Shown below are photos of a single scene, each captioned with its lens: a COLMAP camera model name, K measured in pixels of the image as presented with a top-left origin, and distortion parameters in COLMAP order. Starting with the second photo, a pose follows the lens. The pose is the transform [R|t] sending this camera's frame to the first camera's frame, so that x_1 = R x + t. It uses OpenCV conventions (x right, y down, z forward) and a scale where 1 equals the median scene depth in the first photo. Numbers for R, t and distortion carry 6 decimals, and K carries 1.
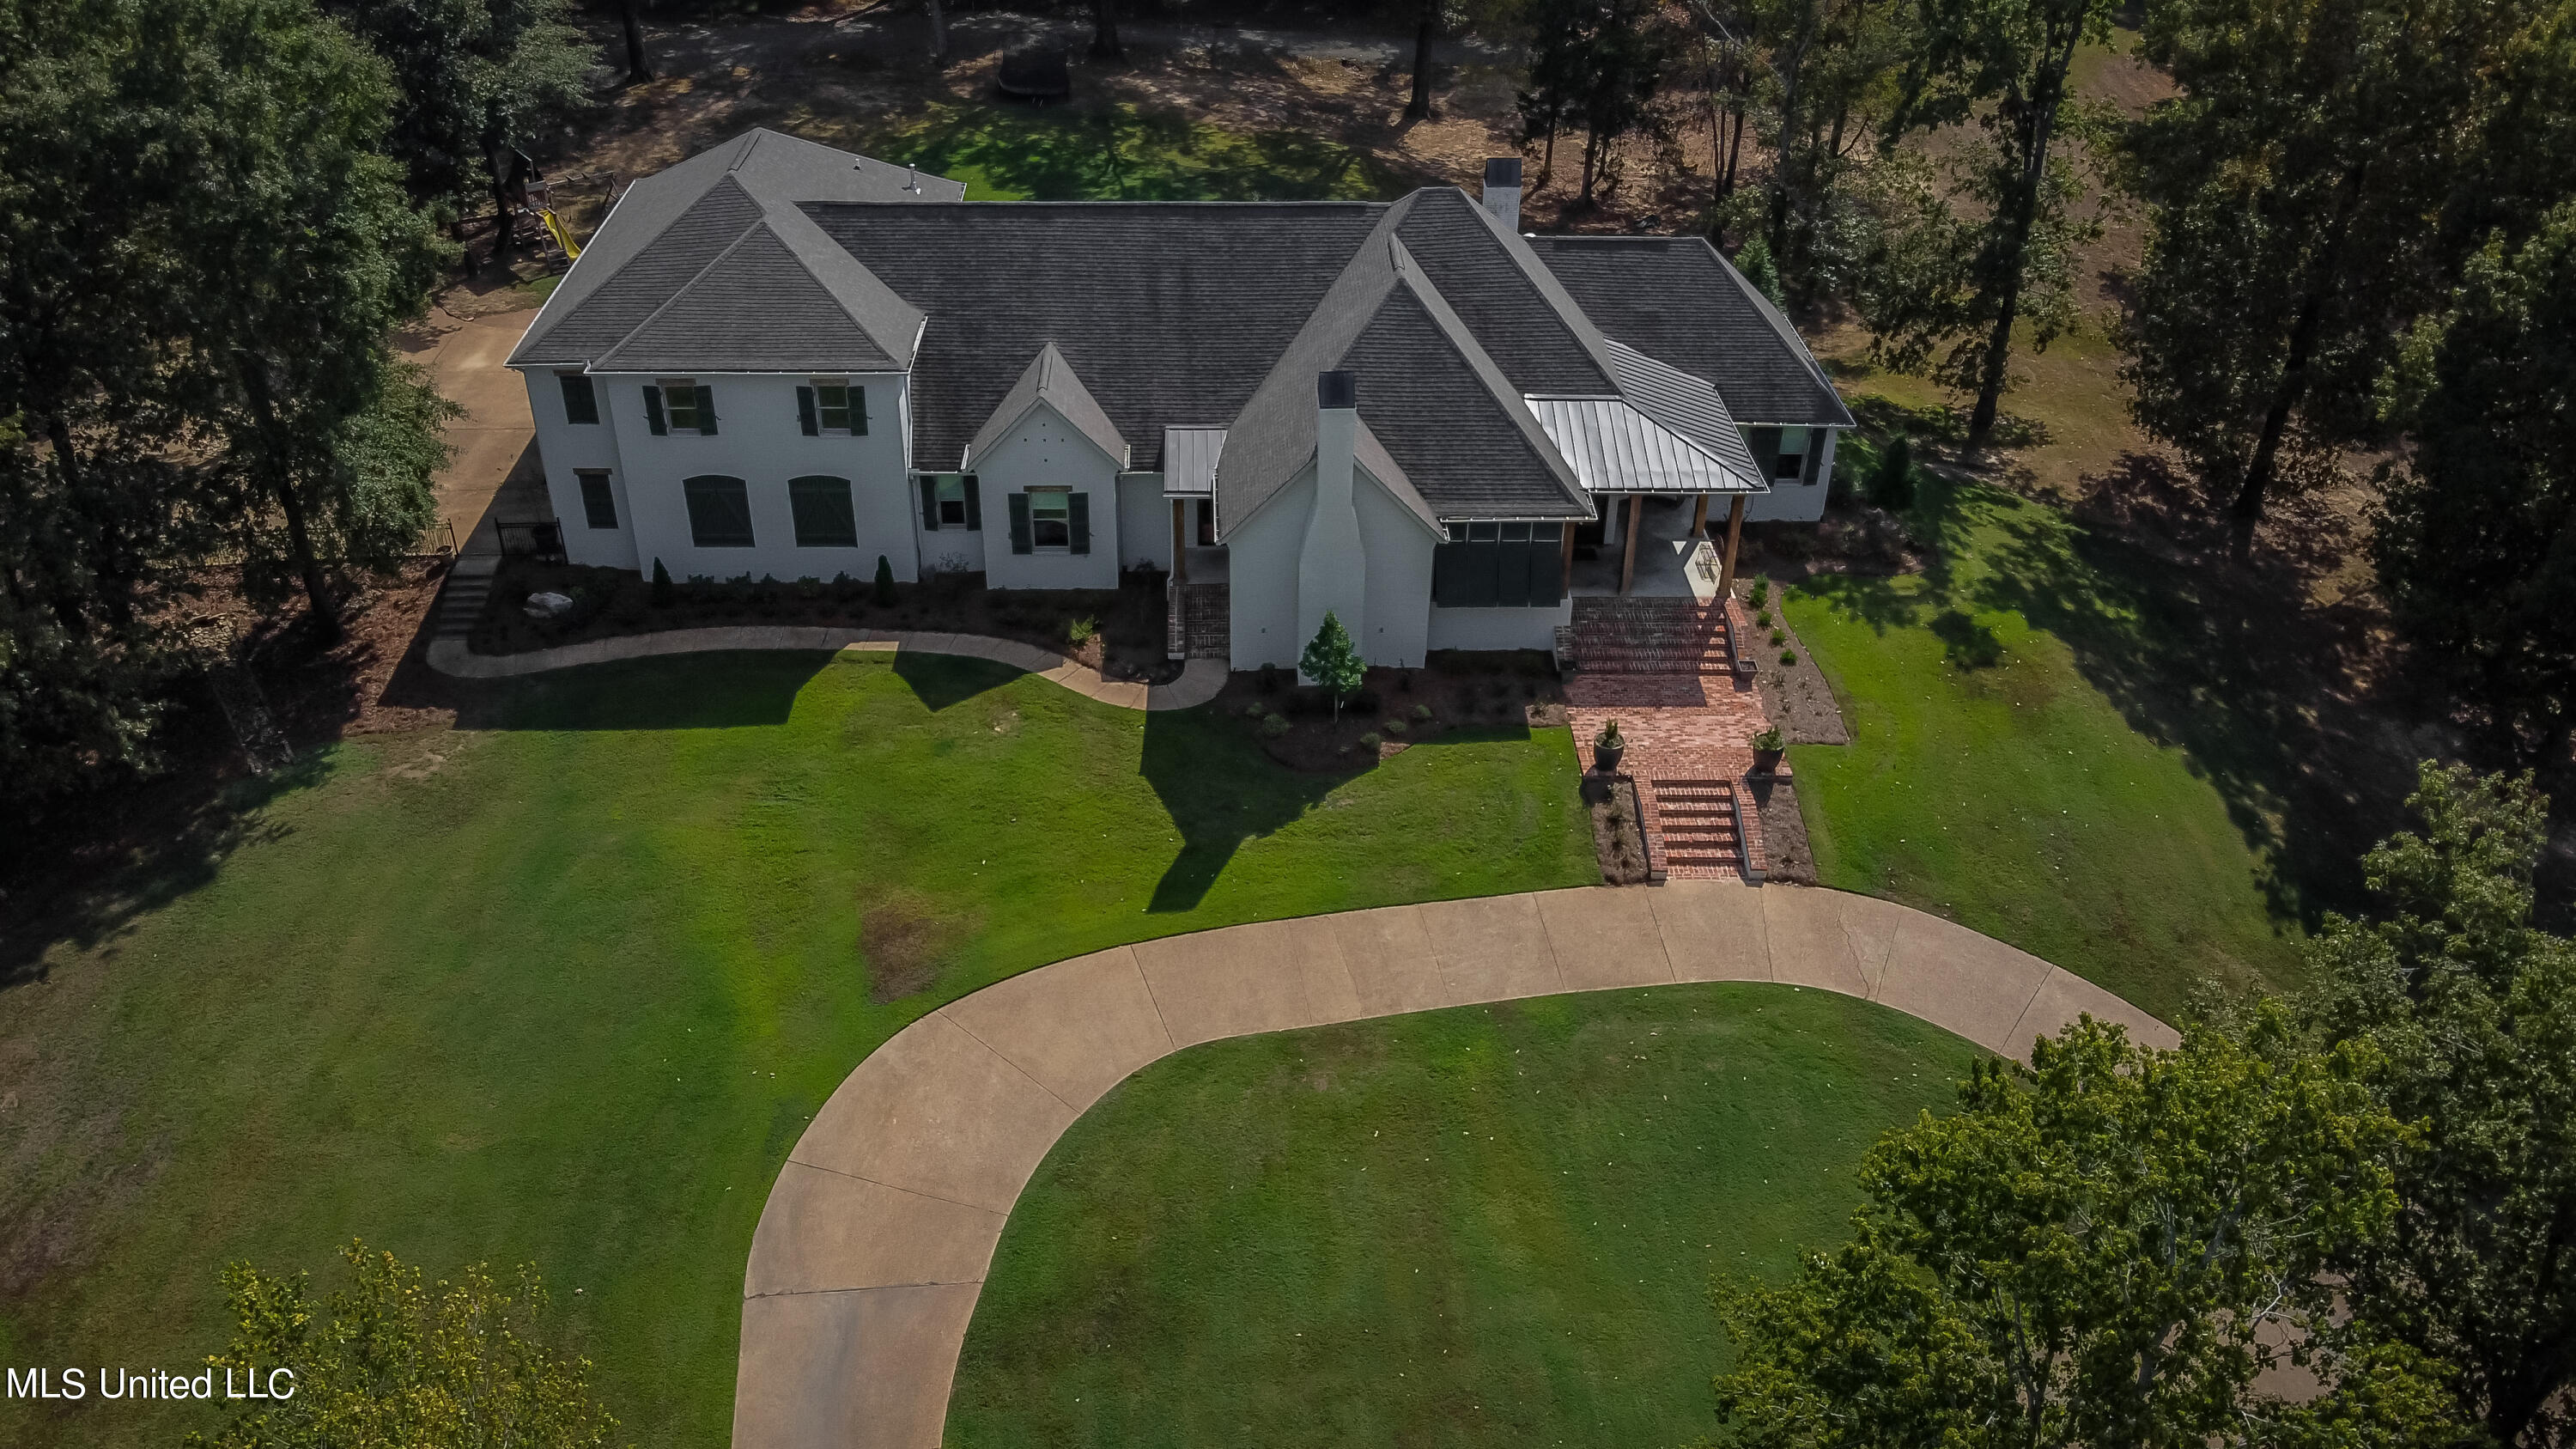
lens RADIAL K [[1975.1, 0, 1297.1], [0, 1975.1, 728.6], [0, 0, 1]] dist [-0.005847, 0.043896]
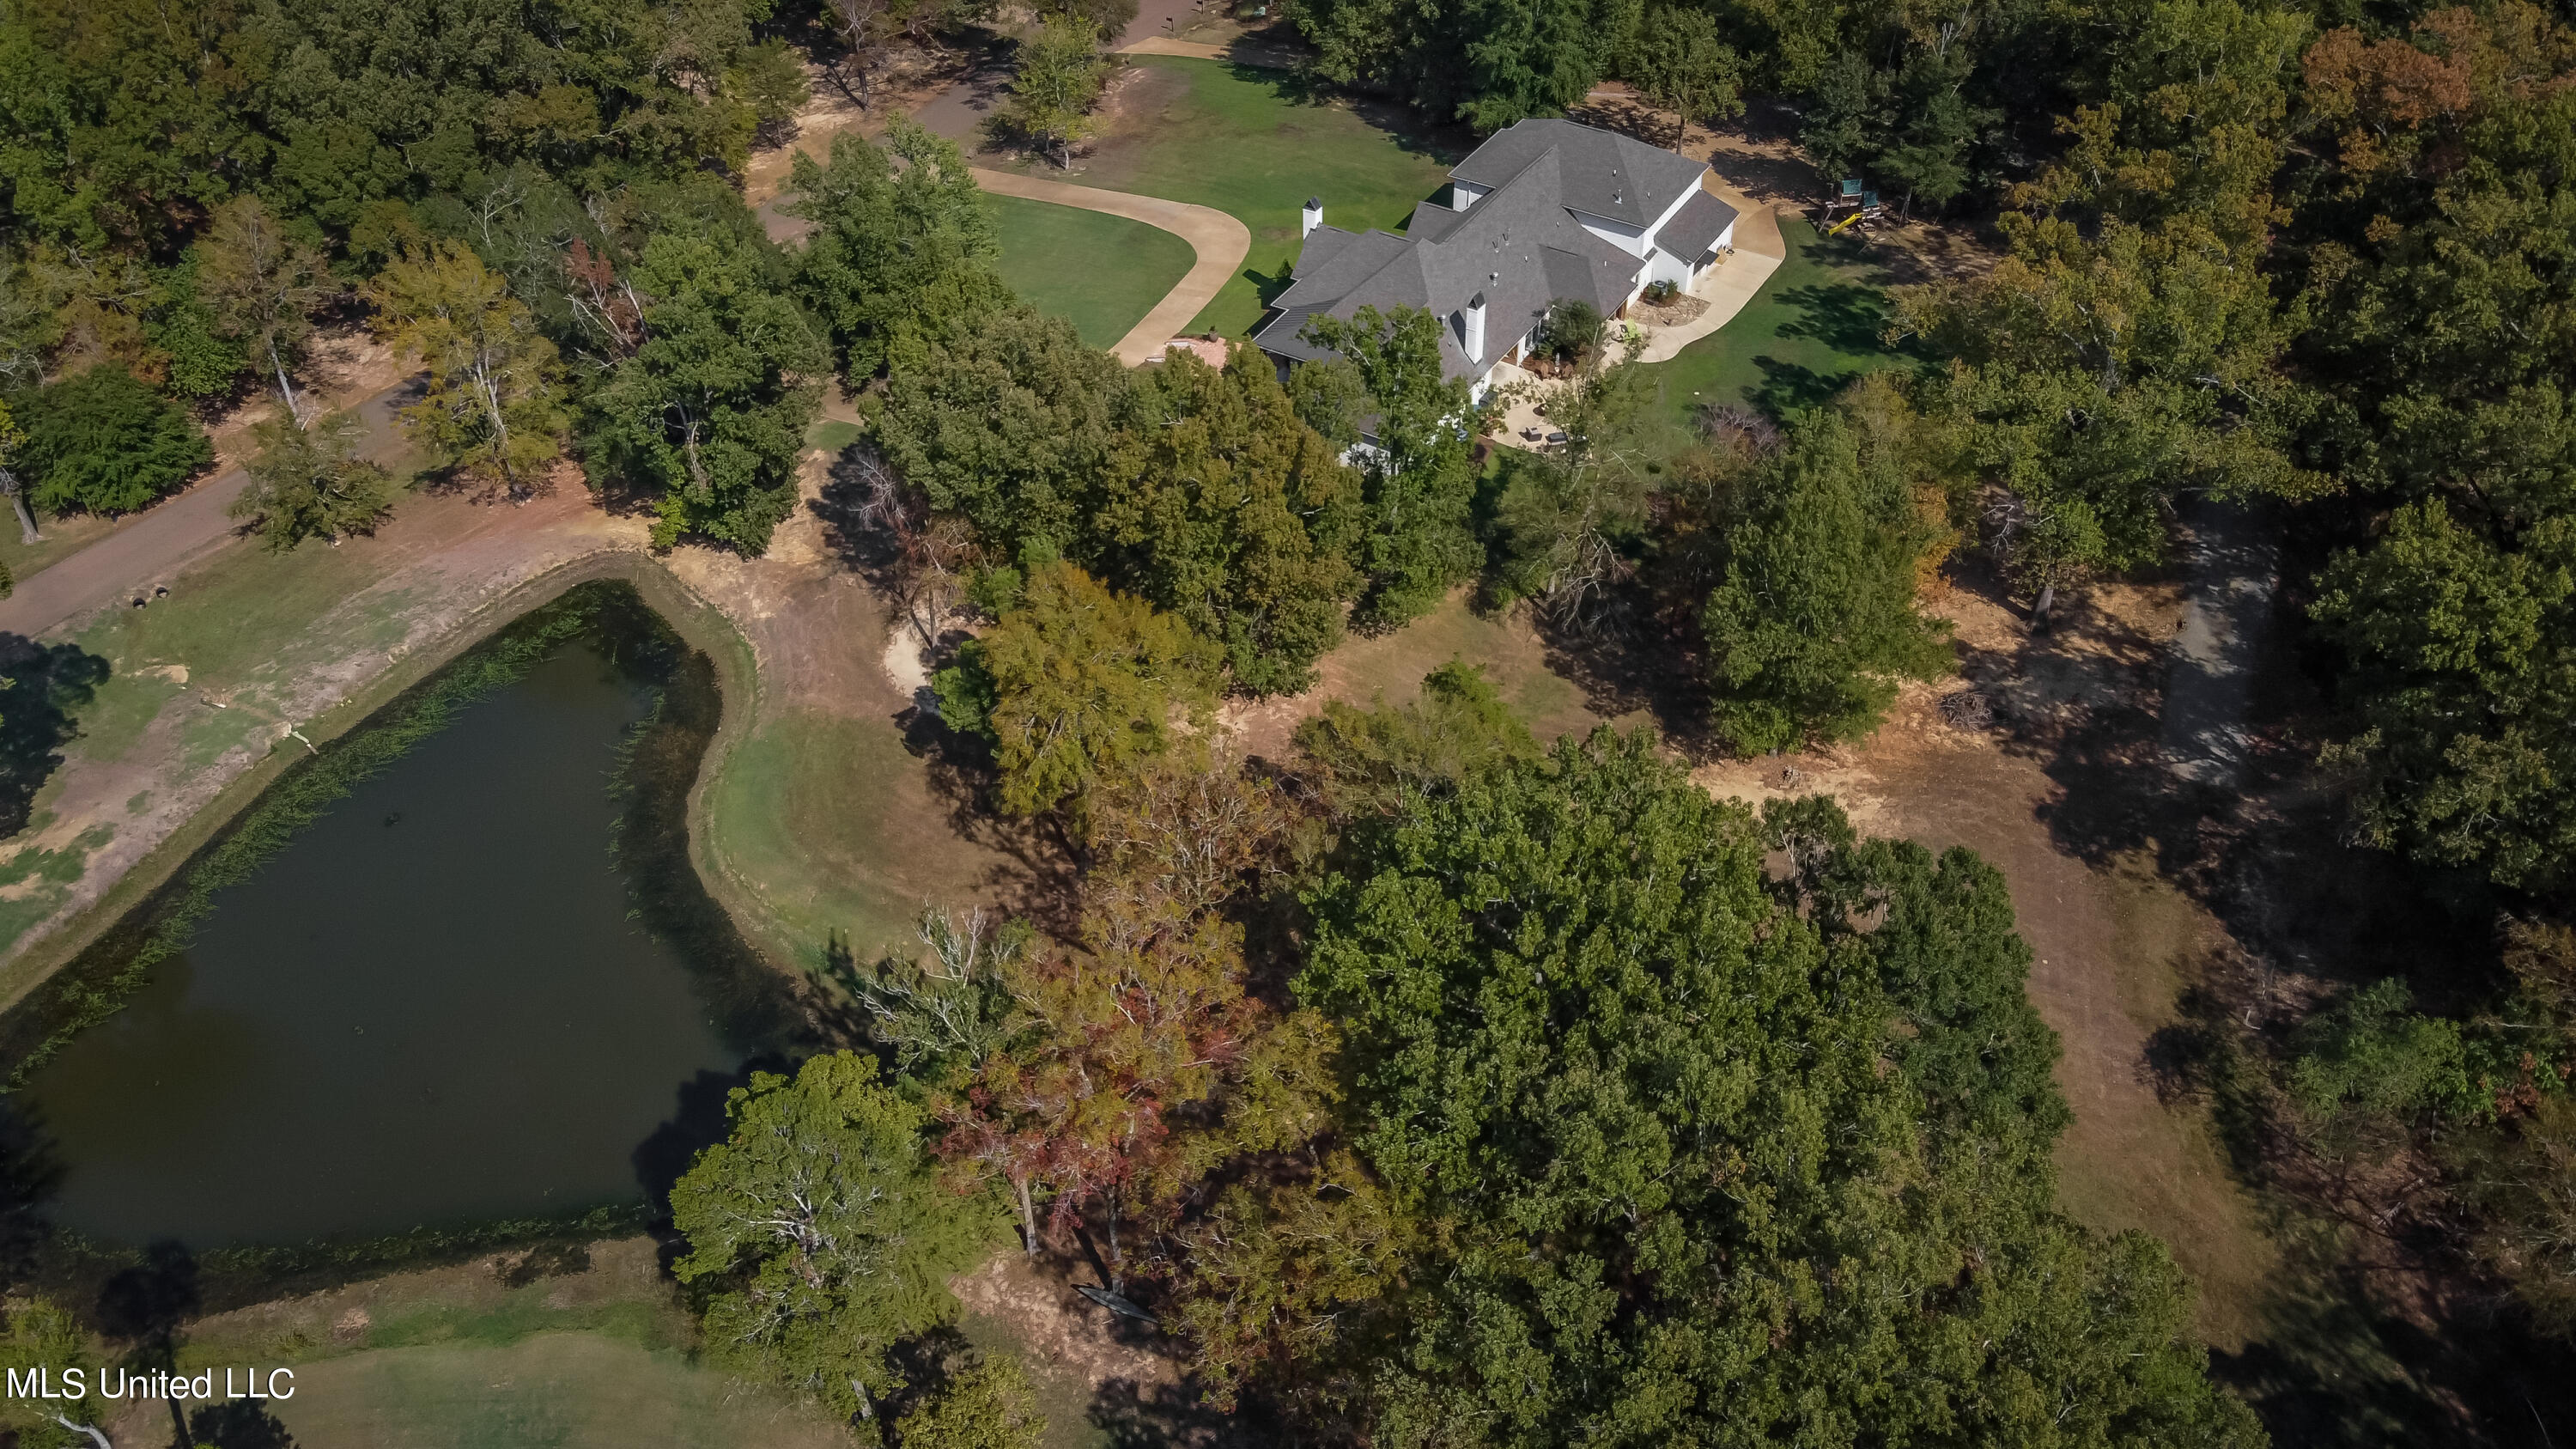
lens RADIAL K [[1975.1, 0, 1284.8], [0, 1975.1, 723.1], [0, 0, 1]] dist [-0.005847, 0.043896]
pose [[-0.560929, 0.552420, -0.616596, 1.967415], [-0.455840, 0.415631, 0.787058, -1.856402], [0.691063, 0.722553, 0.018676, 1.310617]]
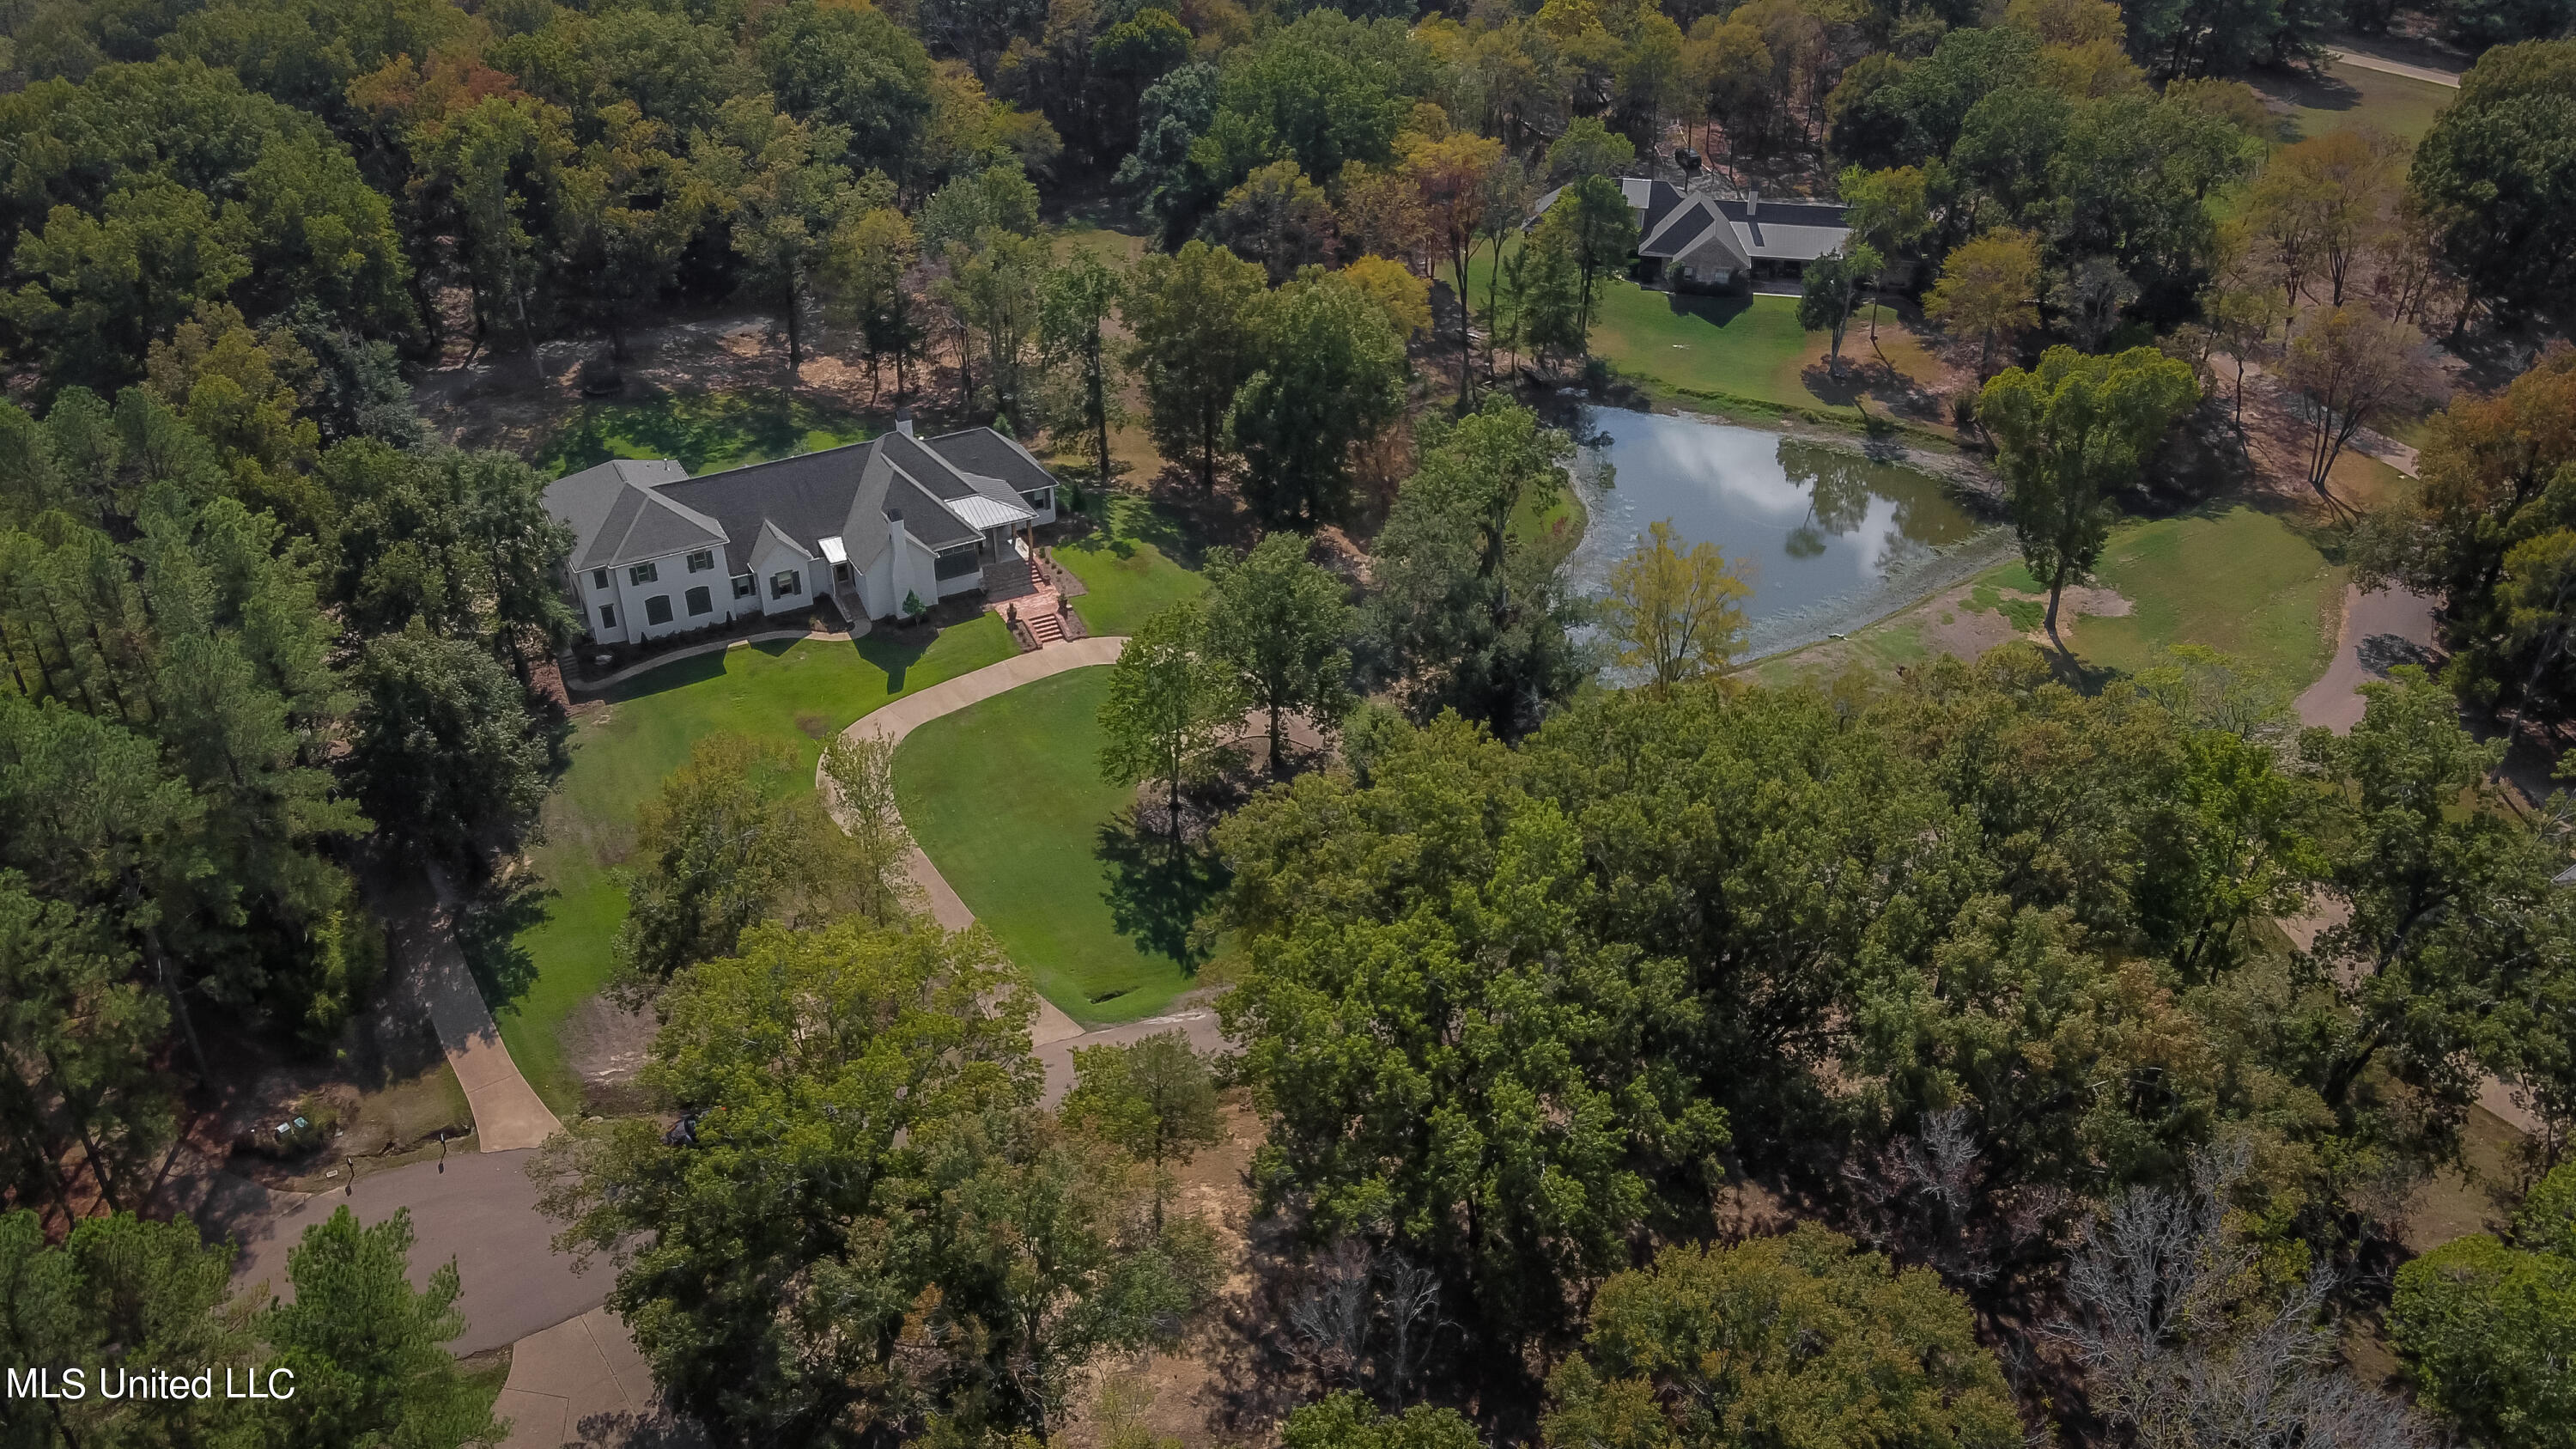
lens RADIAL K [[1975.1, 0, 1277.4], [0, 1975.1, 738.4], [0, 0, 1]] dist [-0.005847, 0.043896]
pose [[0.900909, -0.254722, 0.351397, -0.532780], [0.255667, 0.965737, 0.044569, 0.150726], [-0.350710, 0.049688, 0.935165, -1.765672]]
